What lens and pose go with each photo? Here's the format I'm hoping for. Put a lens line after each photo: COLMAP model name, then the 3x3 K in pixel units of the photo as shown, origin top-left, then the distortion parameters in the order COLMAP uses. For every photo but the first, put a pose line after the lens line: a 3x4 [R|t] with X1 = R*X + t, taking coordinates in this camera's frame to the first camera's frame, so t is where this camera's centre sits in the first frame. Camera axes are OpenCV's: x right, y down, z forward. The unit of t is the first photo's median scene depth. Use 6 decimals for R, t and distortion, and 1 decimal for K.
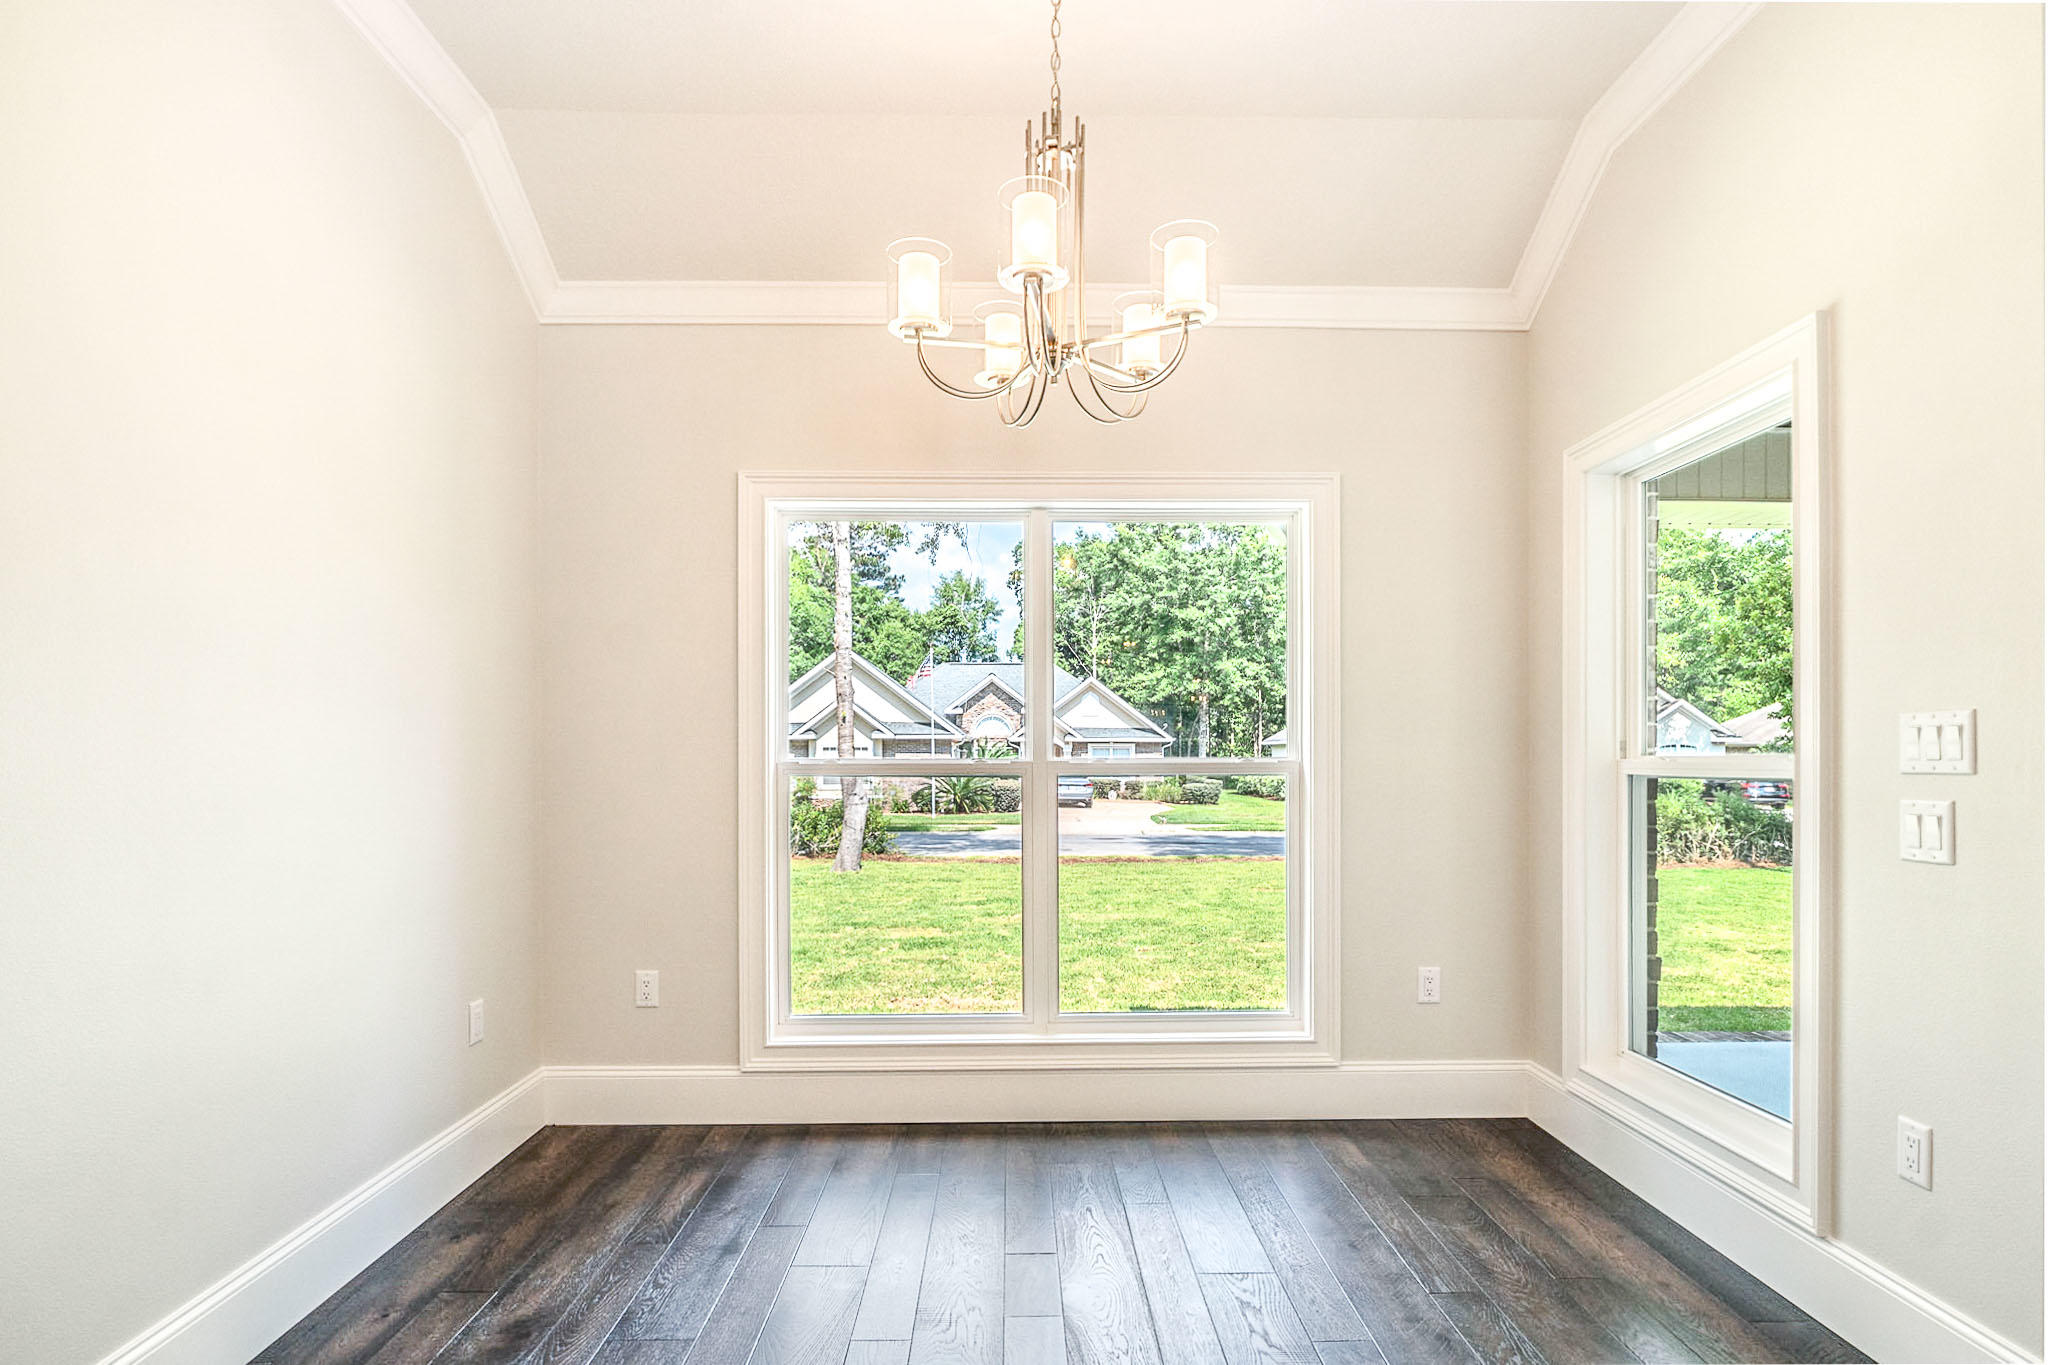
lens RADIAL K [[1089.4, 0, 1031.2], [0, 1089.4, 753.0], [0, 0, 1]] dist [-0.002974, -0.002997]
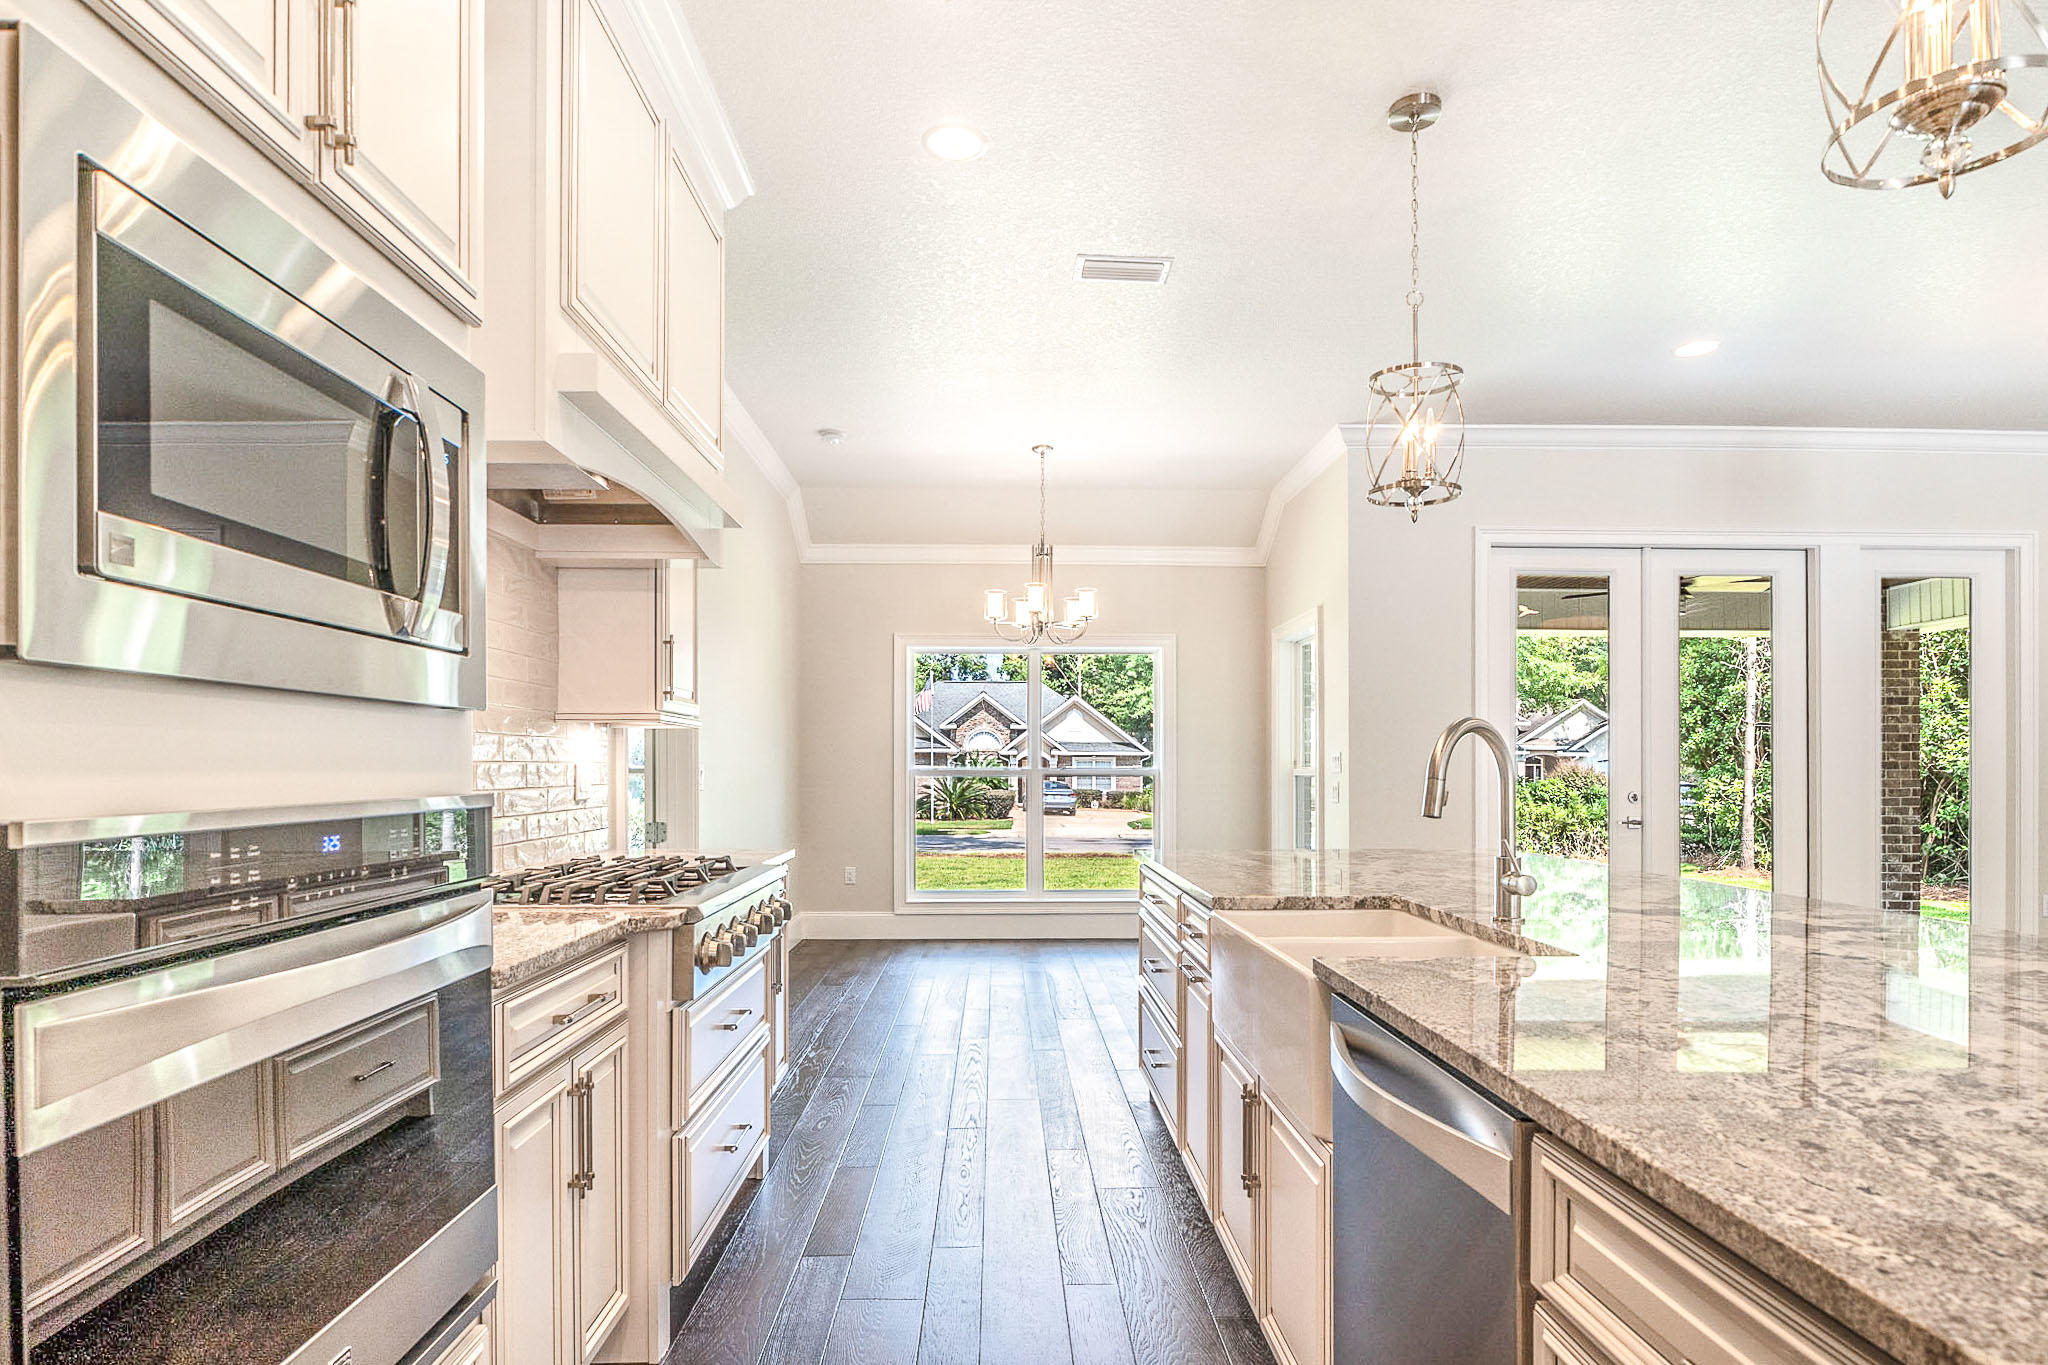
lens RADIAL K [[1089.4, 0, 1031.2], [0, 1089.4, 753.0], [0, 0, 1]] dist [-0.002974, -0.002997]
pose [[0.999925, 0.002494, 0.011978, -0.001796], [-0.002356, 0.999931, -0.011529, 0.000179], [-0.012005, 0.011500, 0.999862, -0.083499]]
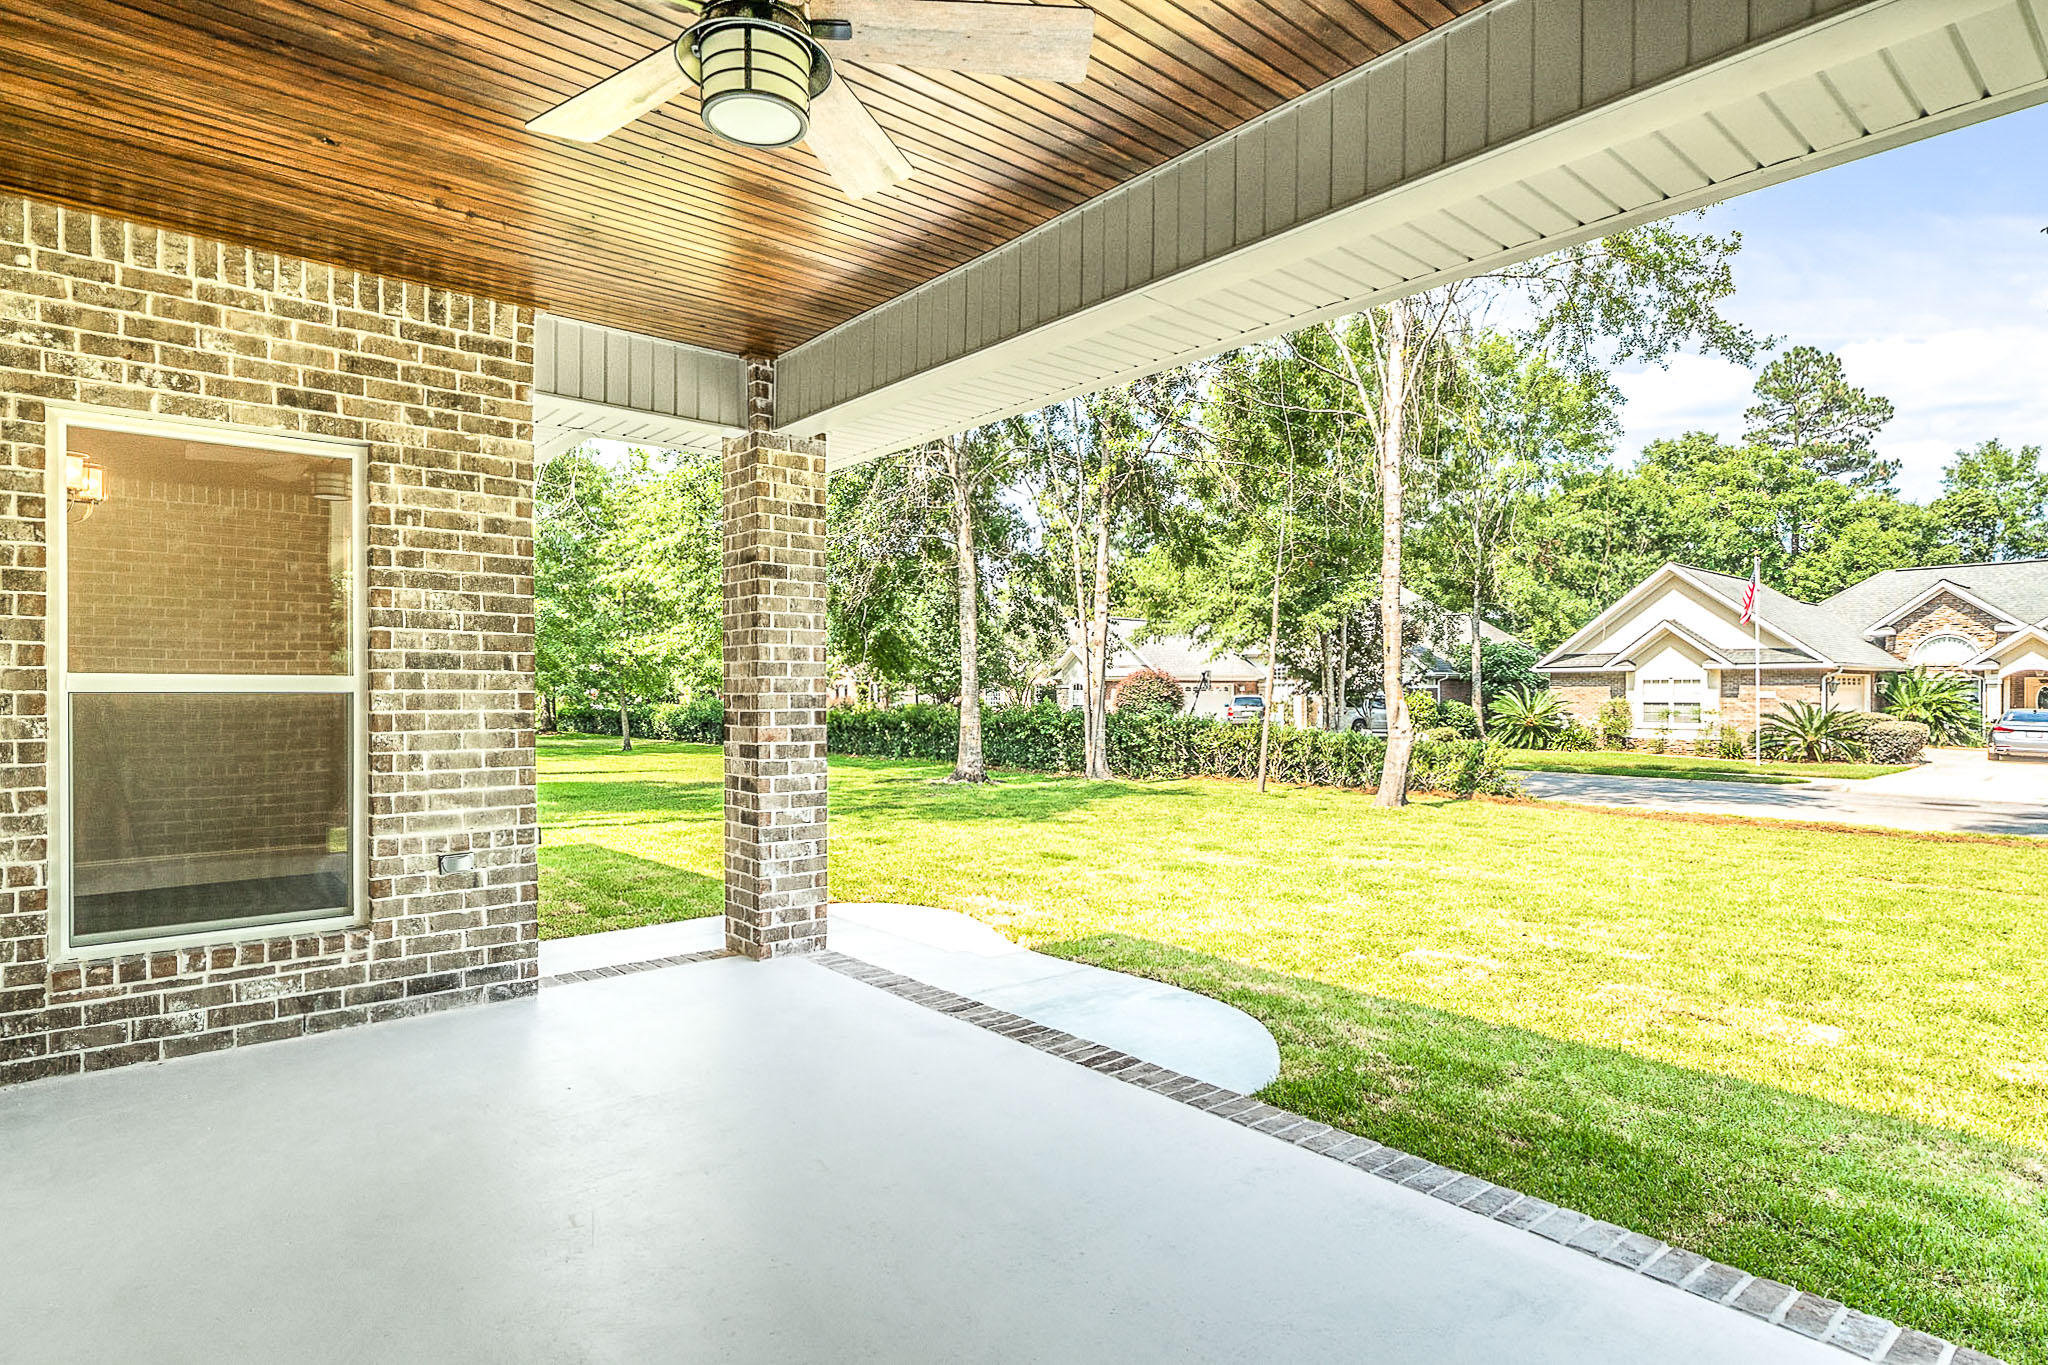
lens RADIAL K [[1064.9, 0, 1022.2], [0, 1064.9, 701.7], [0, 0, 1]] dist [-0.005760, -0.001636]
pose [[0.631694, 0.008570, -0.775171, 0.132059], [0.001169, 0.999927, 0.012007, 0.001271], [0.775217, -0.008491, 0.631638, 0.053427]]
